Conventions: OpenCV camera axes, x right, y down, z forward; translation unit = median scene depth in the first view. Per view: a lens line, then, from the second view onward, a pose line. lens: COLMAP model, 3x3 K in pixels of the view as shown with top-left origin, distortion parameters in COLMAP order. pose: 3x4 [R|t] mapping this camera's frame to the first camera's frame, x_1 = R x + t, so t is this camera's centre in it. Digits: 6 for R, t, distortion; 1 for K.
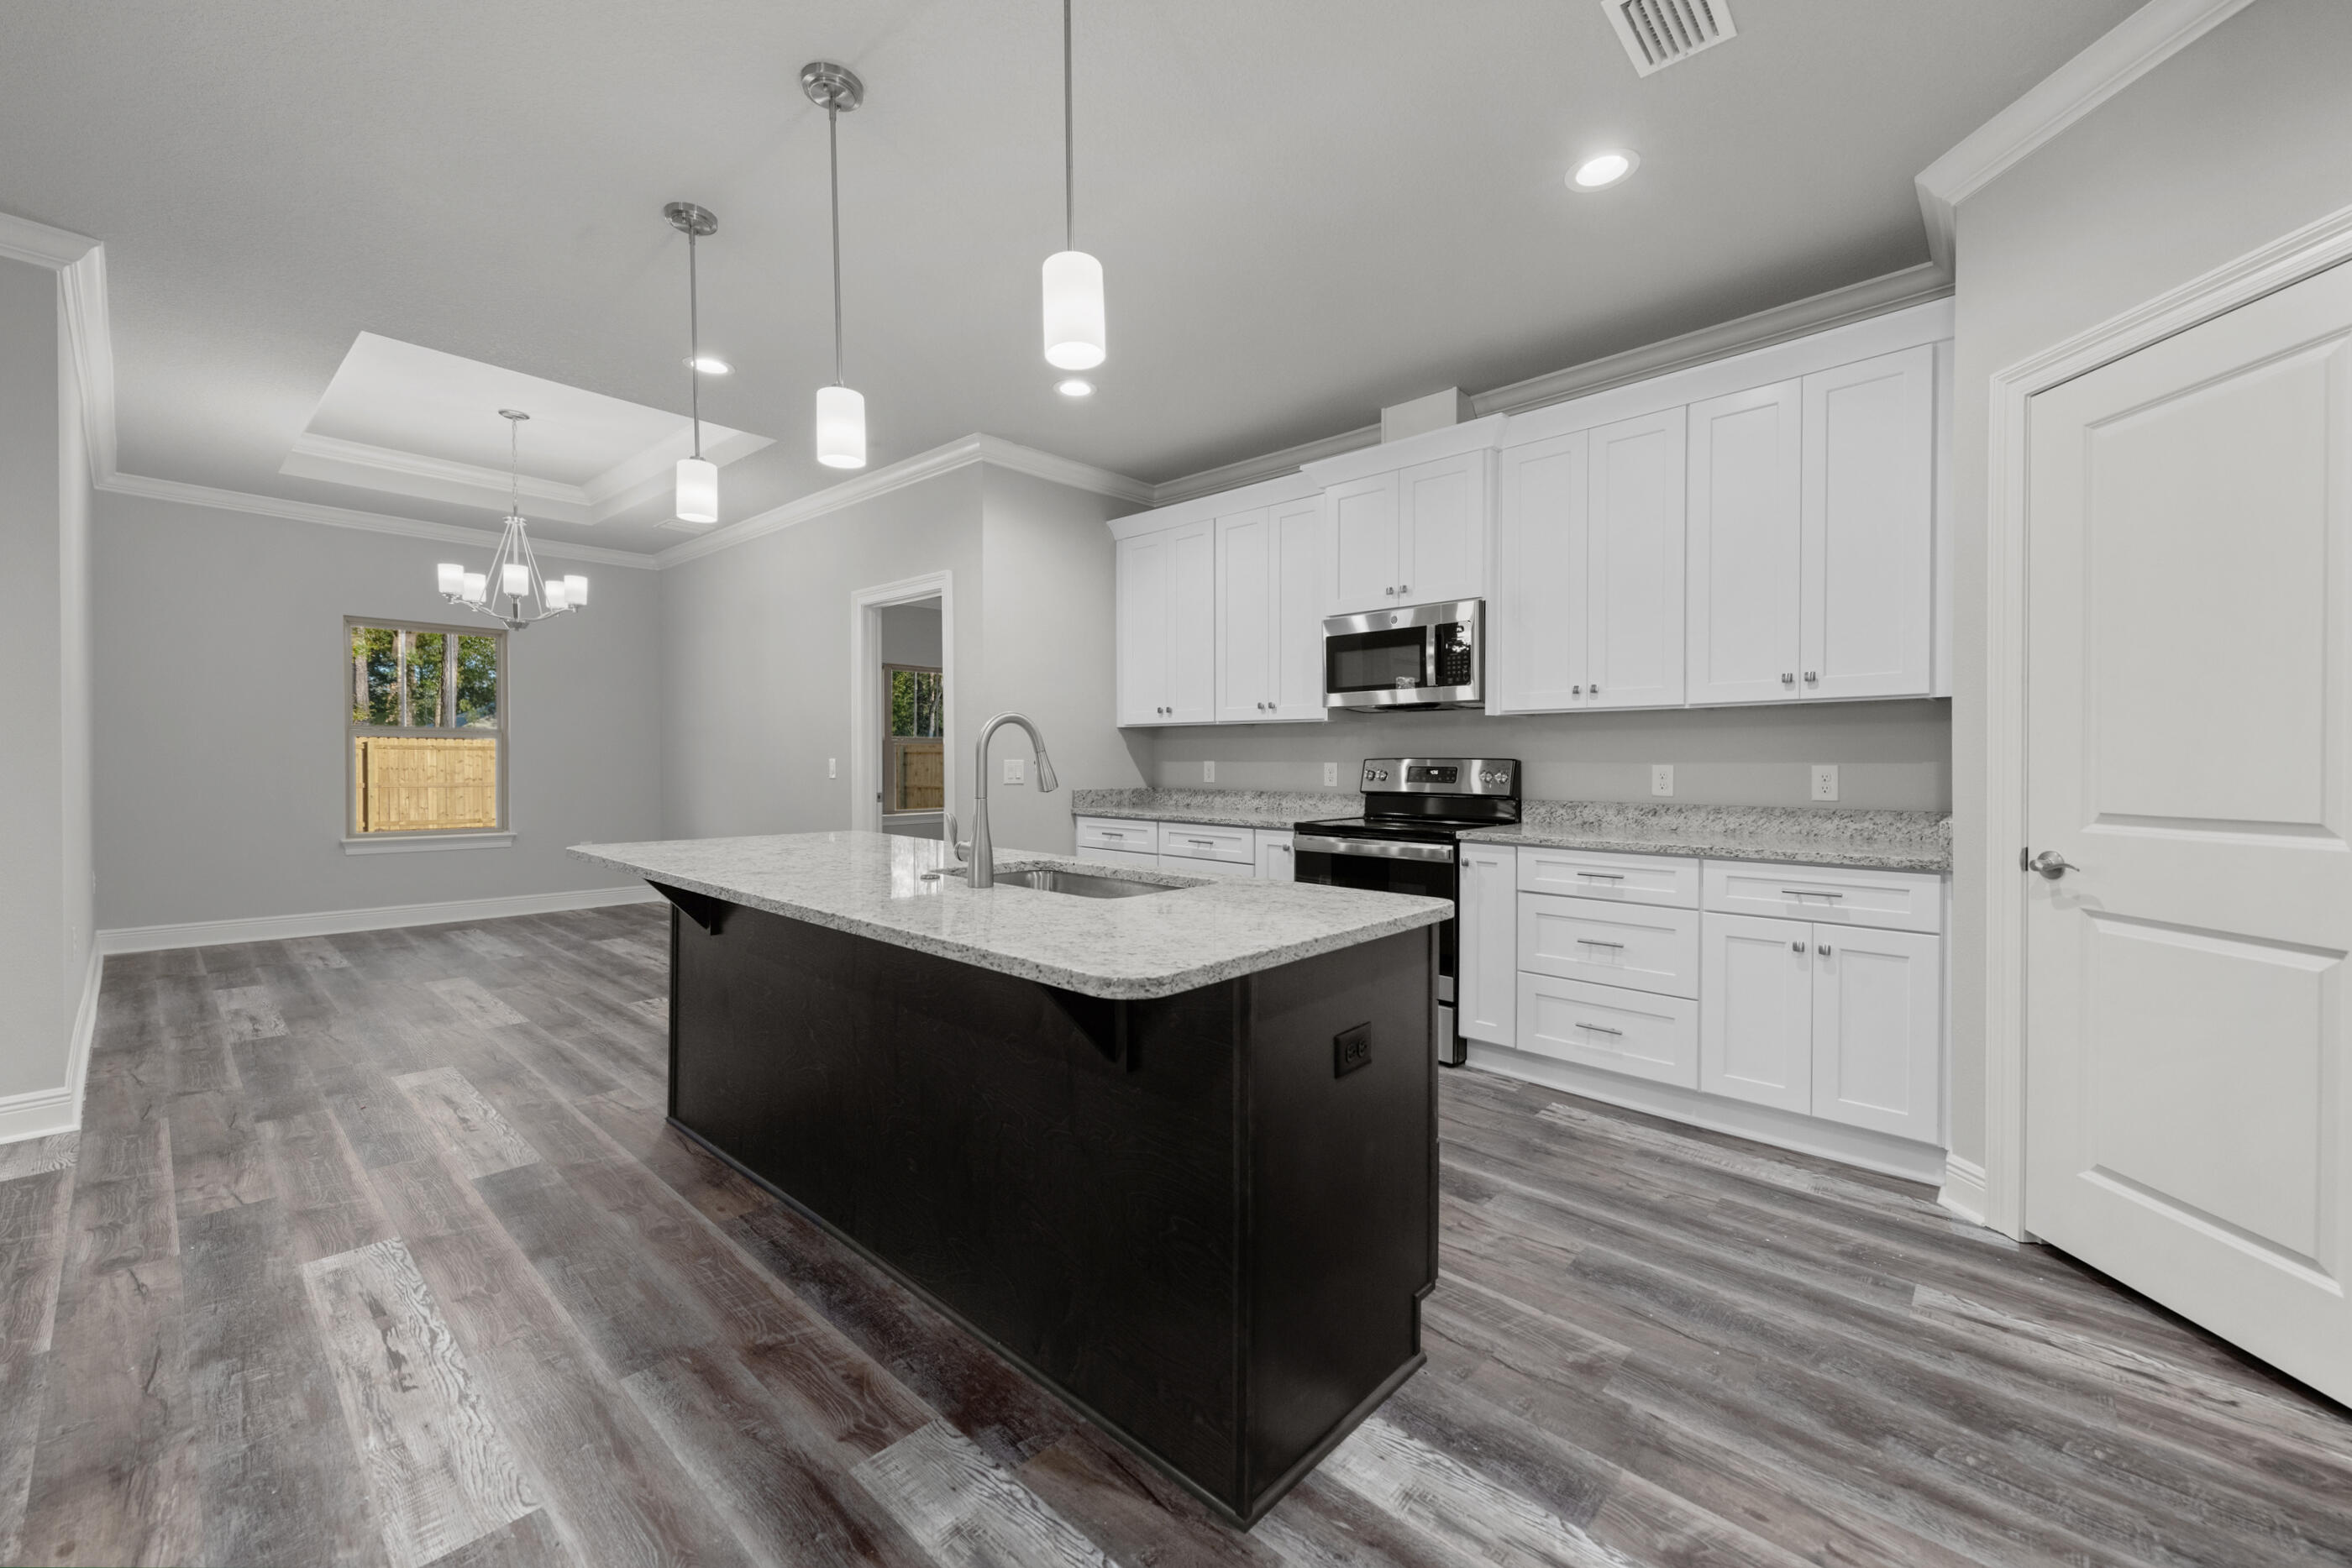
lens RADIAL K [[944.0, 0, 1196.9], [0, 944.0, 771.1], [0, 0, 1]] dist [0.073842, -0.000045]
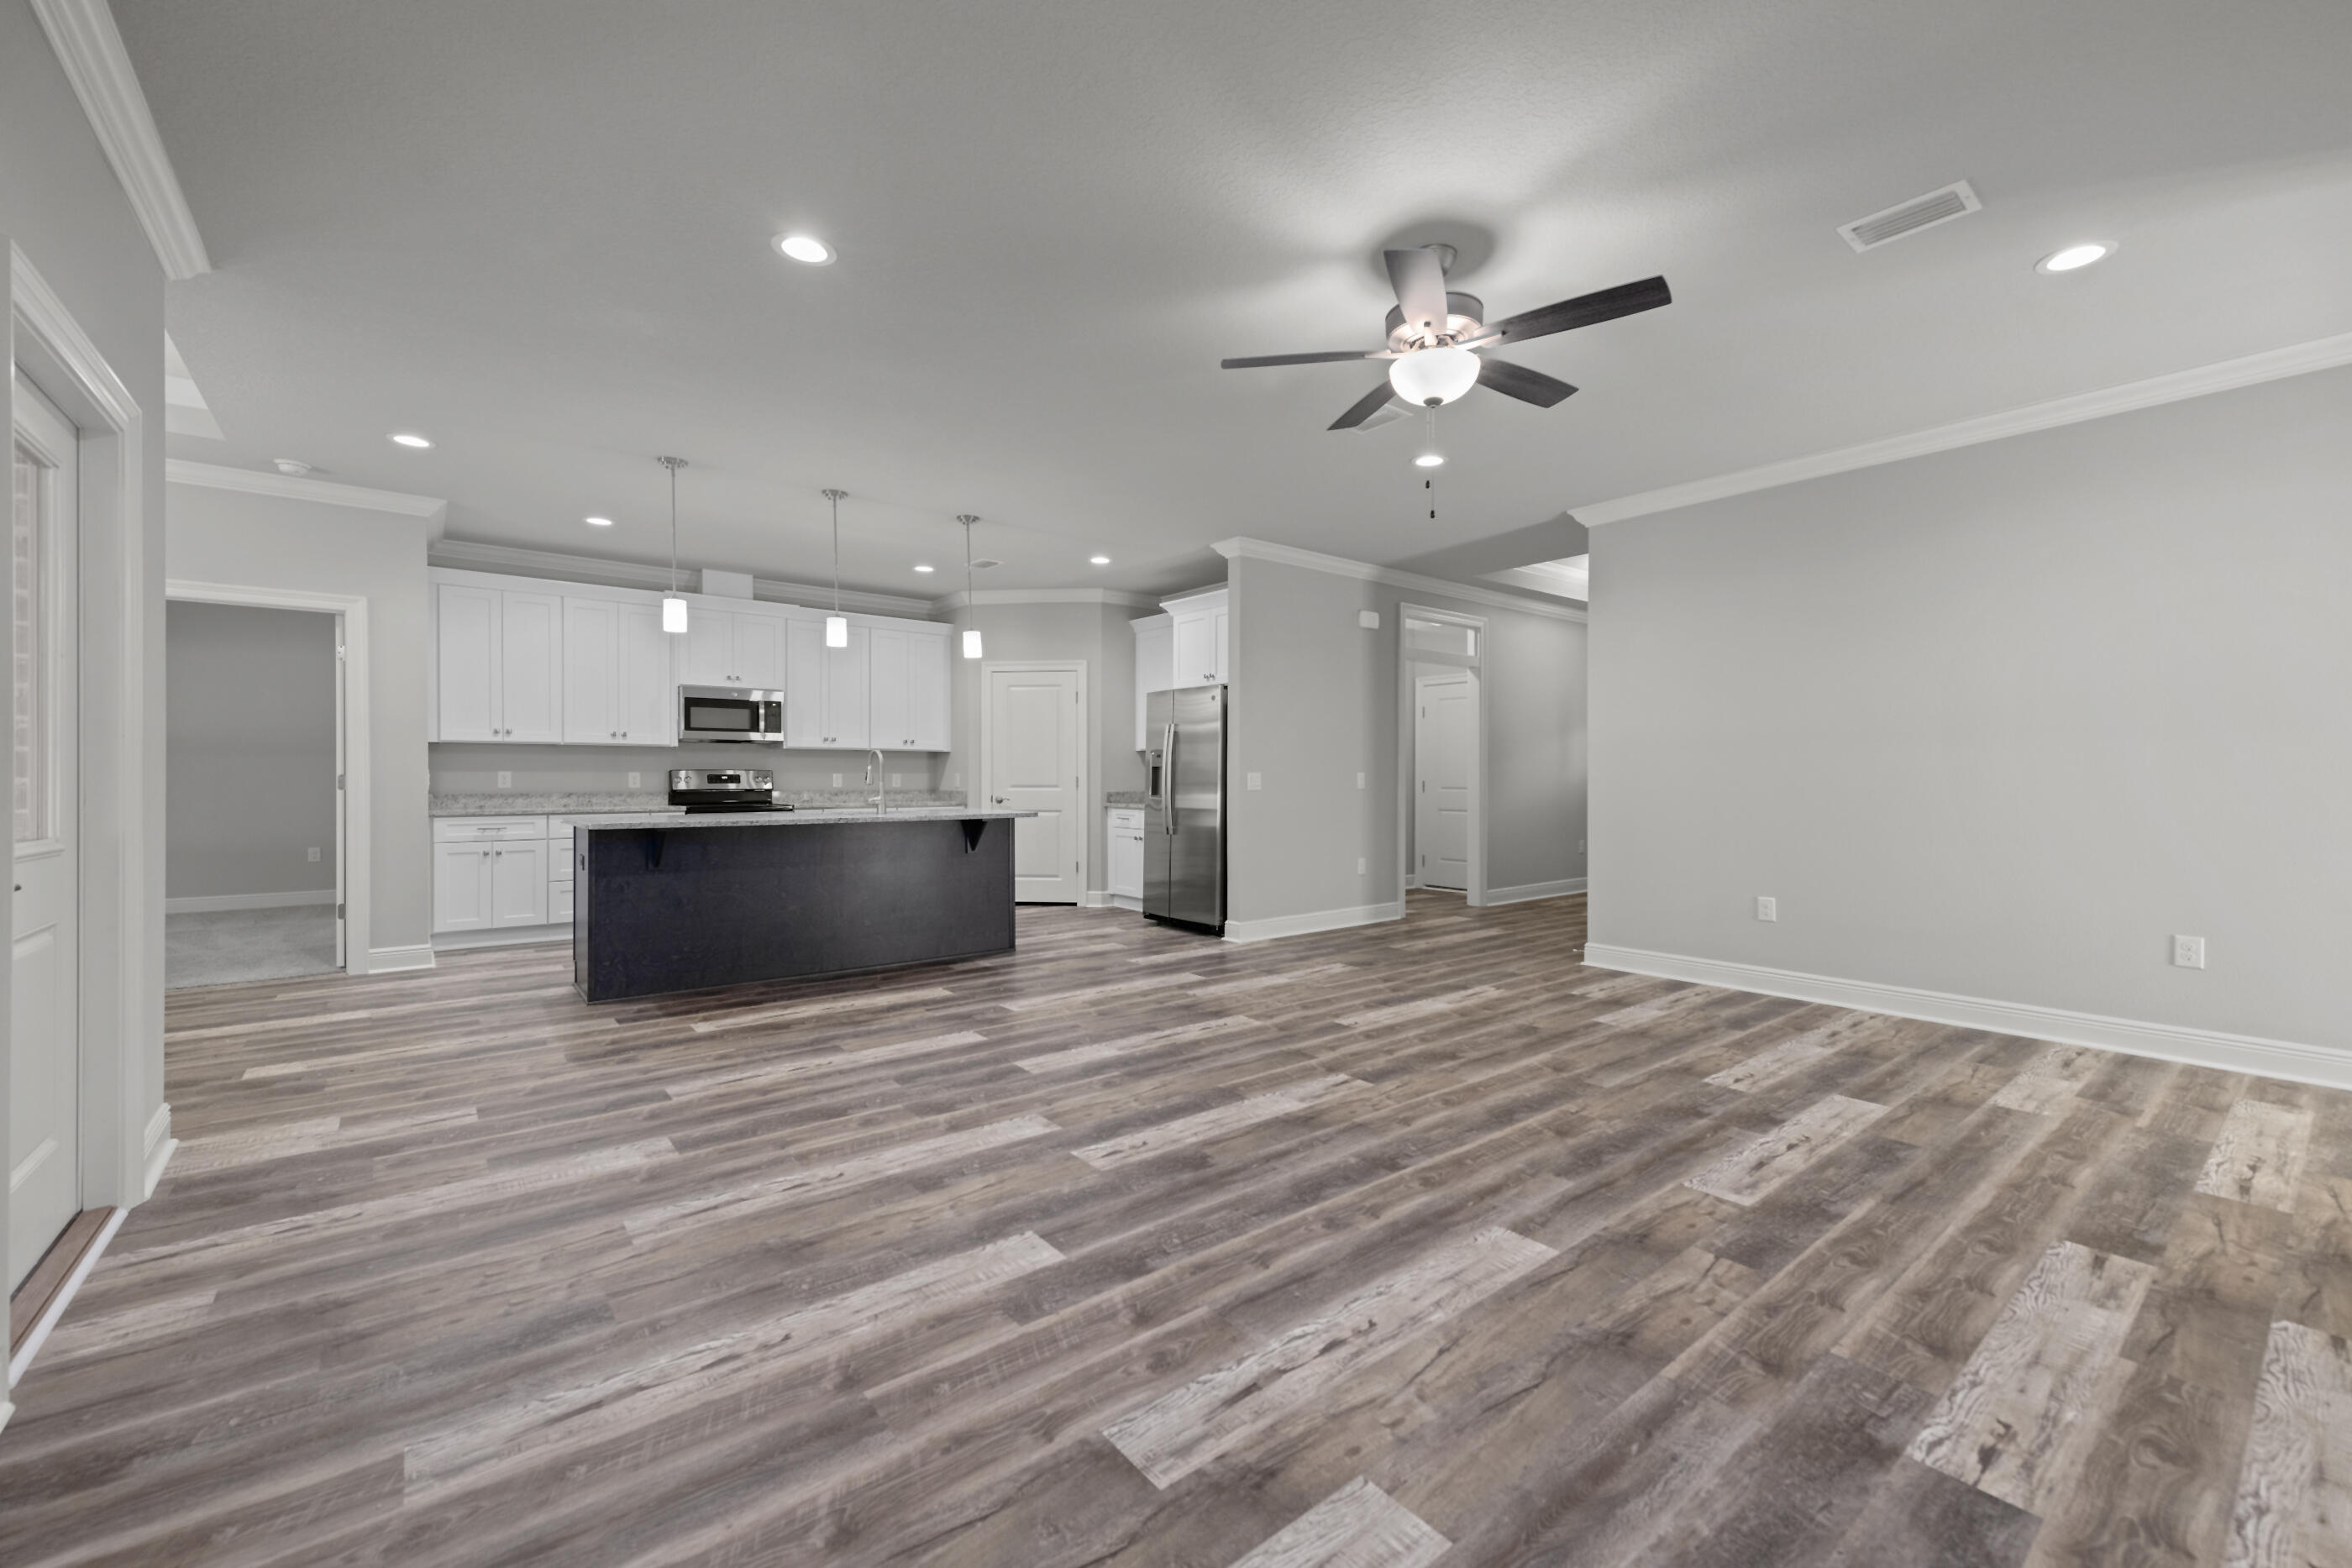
lens RADIAL K [[944.0, 0, 1196.9], [0, 944.0, 771.1], [0, 0, 1]] dist [0.073842, -0.000045]
pose [[0.140834, -0.008360, 0.989998, -1.227169], [0.003693, 0.999962, 0.007919, -0.018629], [-0.990026, 0.002541, 0.140860, -0.102901]]
